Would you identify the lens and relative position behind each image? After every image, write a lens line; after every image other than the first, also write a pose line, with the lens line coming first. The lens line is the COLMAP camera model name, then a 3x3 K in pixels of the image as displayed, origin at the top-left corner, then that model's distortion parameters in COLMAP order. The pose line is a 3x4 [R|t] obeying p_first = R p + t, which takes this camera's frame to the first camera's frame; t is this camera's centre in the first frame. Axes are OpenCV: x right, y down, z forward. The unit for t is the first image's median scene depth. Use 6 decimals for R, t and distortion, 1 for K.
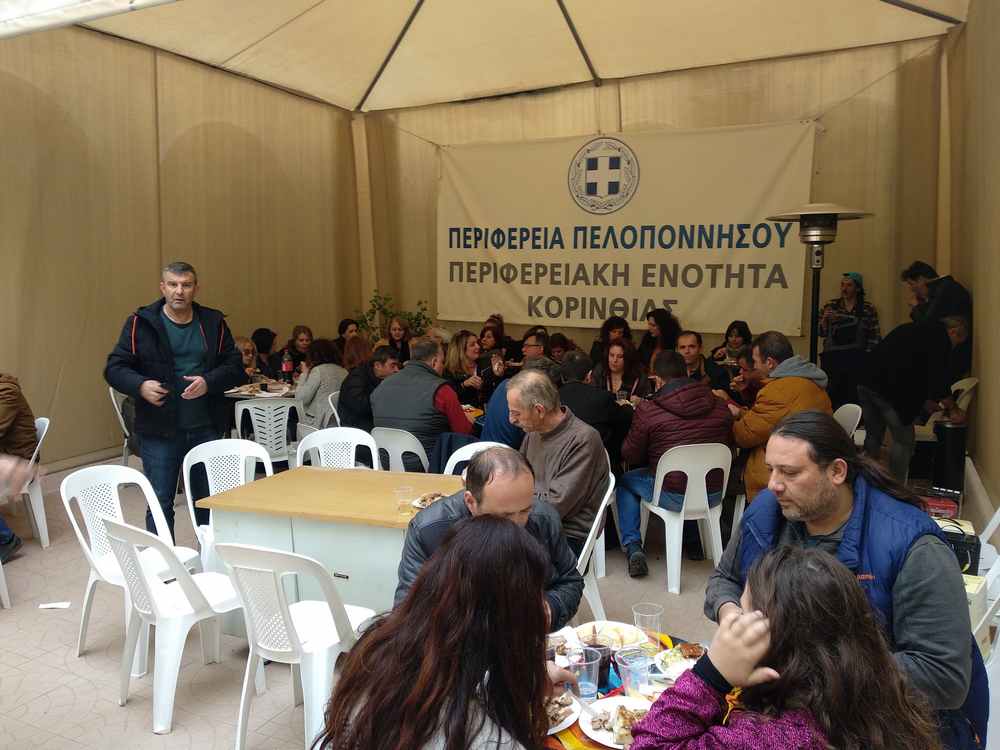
lens RADIAL K [[923.7, 0, 450.2], [0, 923.7, 403.1], [0, 0, 1]] dist [0.067073, -0.113426]
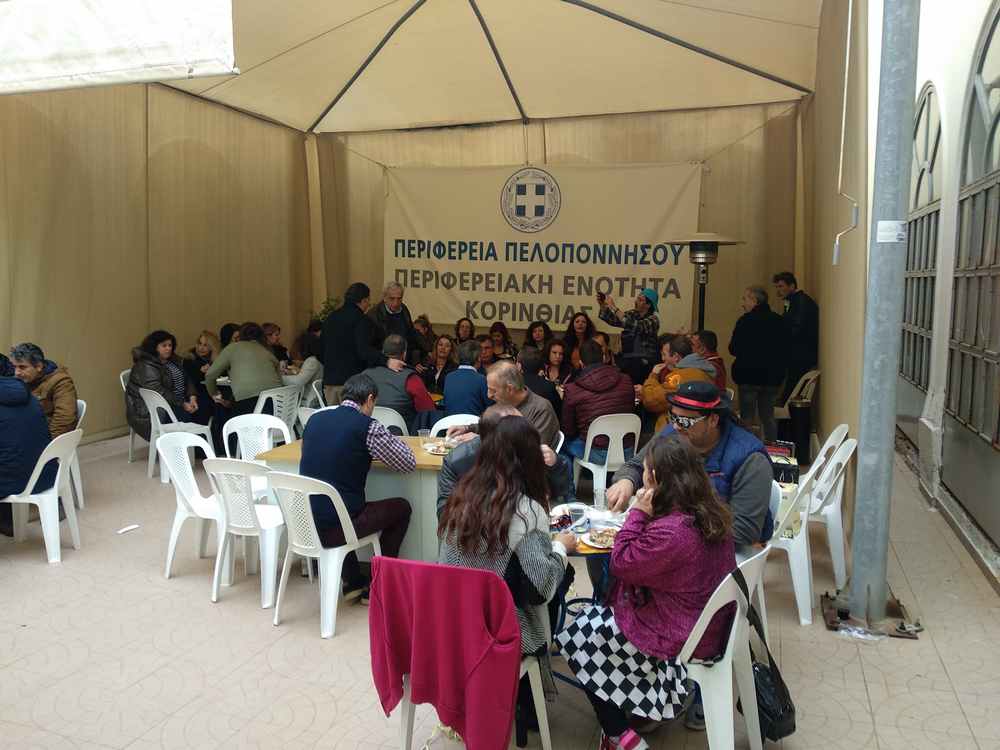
lens RADIAL K [[923.7, 0, 495.7], [0, 923.7, 394.7], [0, 0, 1]] dist [0.067073, -0.113426]
pose [[0.989019, -0.000251, 0.147786, -0.052853], [0.001625, 0.999957, -0.009177, 0.012814], [-0.147777, 0.009316, 0.988977, -0.153463]]
